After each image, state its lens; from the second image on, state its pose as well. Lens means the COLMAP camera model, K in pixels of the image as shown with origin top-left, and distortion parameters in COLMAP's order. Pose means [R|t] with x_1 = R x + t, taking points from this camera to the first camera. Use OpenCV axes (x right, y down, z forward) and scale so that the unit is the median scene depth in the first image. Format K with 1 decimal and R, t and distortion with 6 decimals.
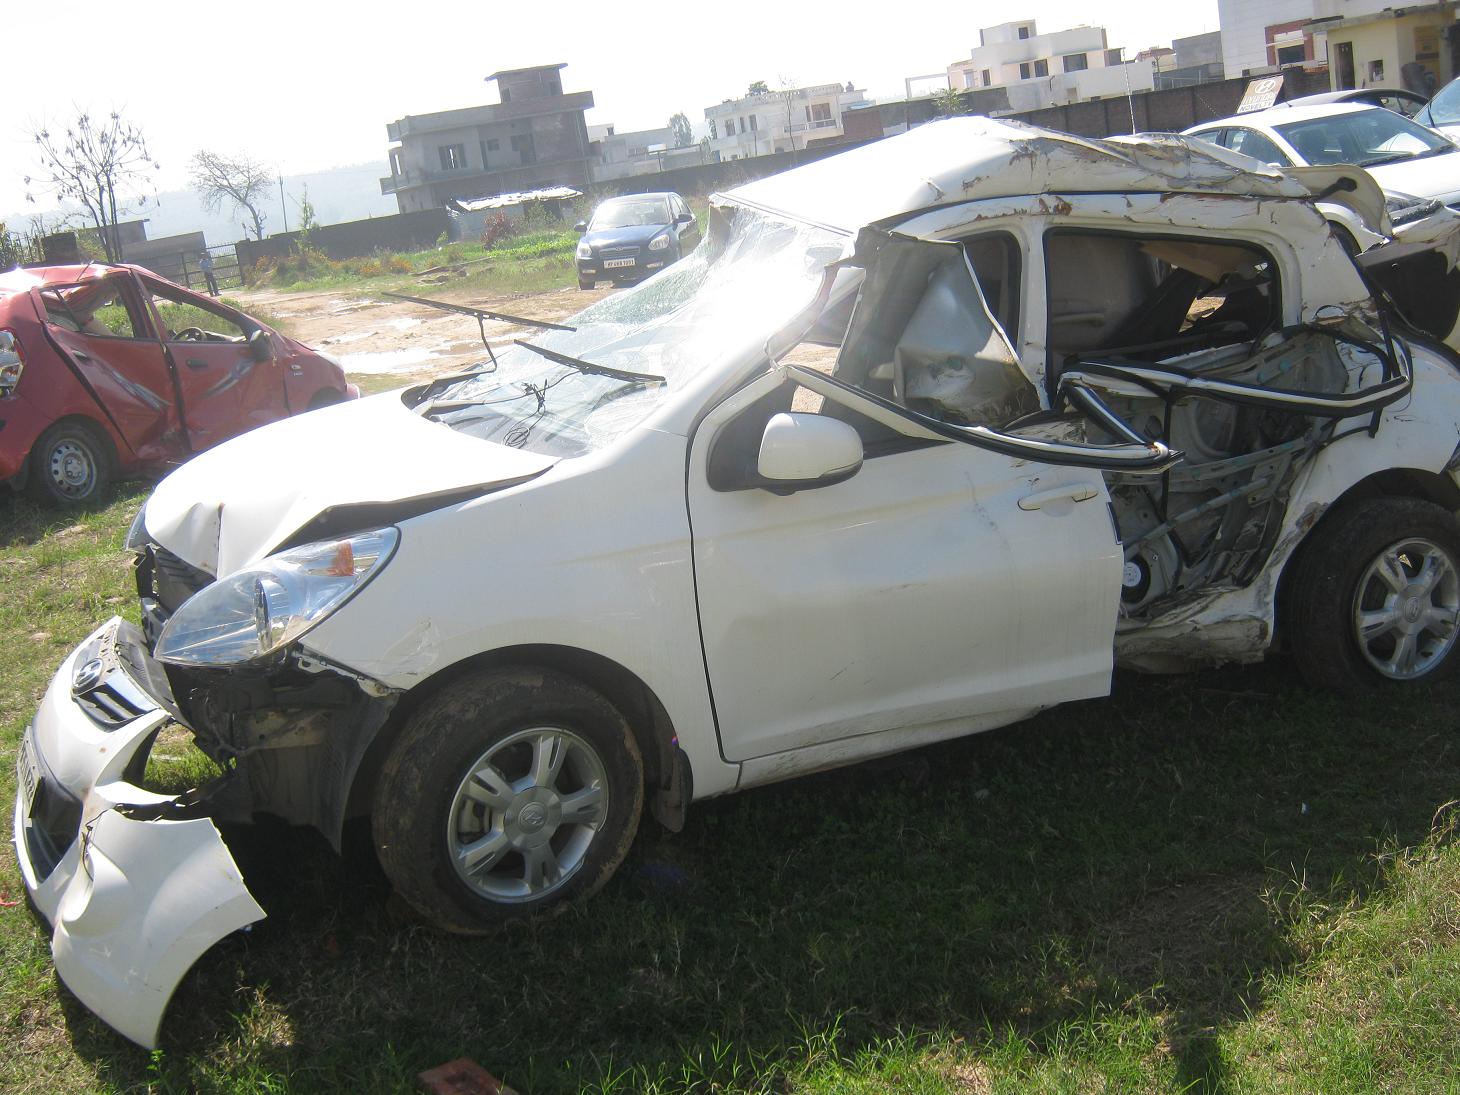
lens RADIAL K [[1643.1, 0, 730.0], [0, 1643.1, 547.5], [0, 0, 1]] dist [-0.100773, 0.053419]
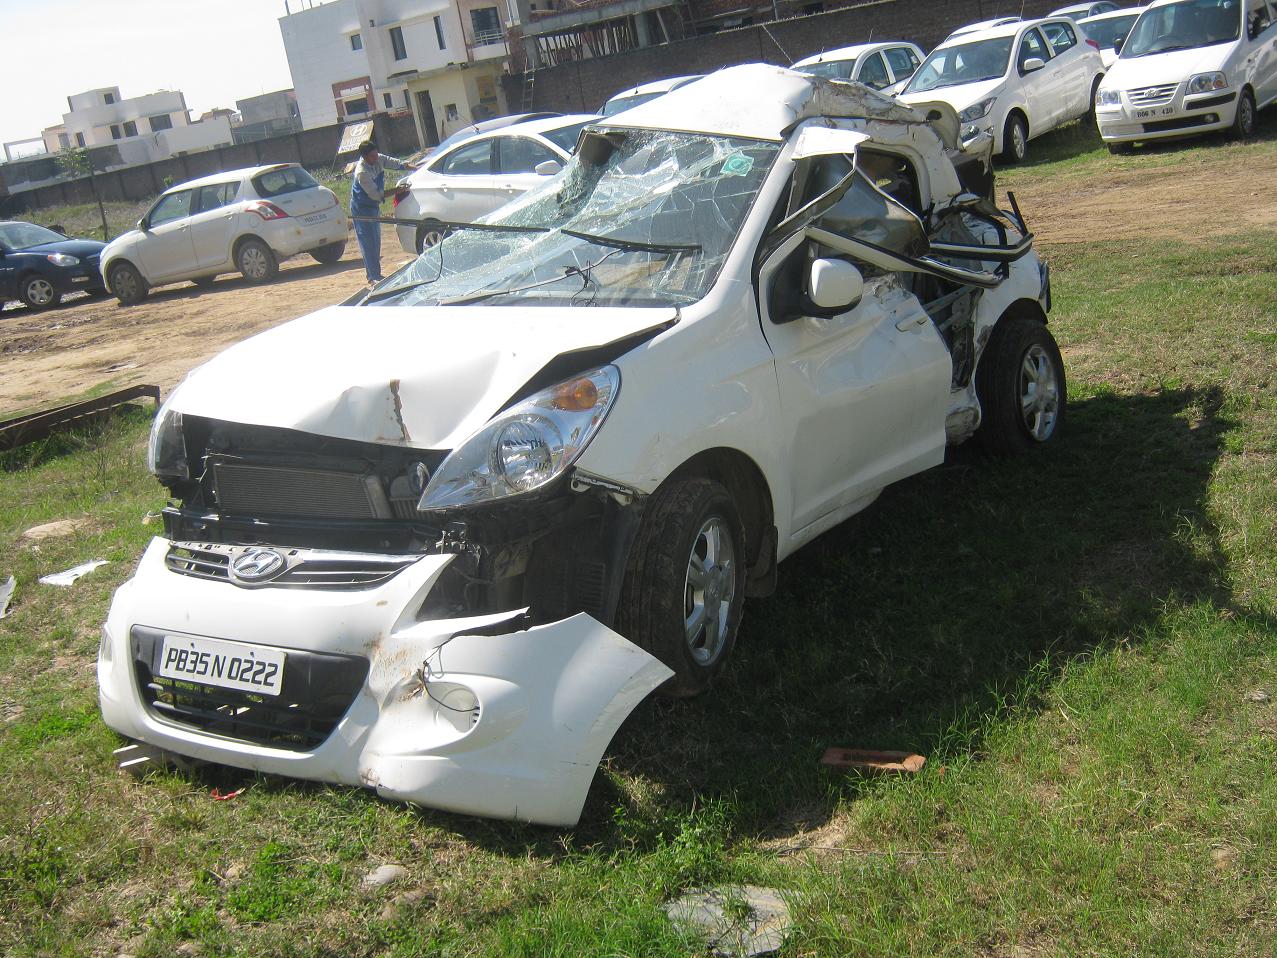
lens RADIAL K [[1437.1, 0, 638.5], [0, 1437.1, 479.0], [0, 0, 1]] dist [-0.100773, 0.053419]
pose [[0.851499, -0.142400, 0.504651, -0.550915], [0.166222, 0.986086, -0.002217, 0.056996], [-0.497313, 0.085772, 0.863321, 0.062196]]
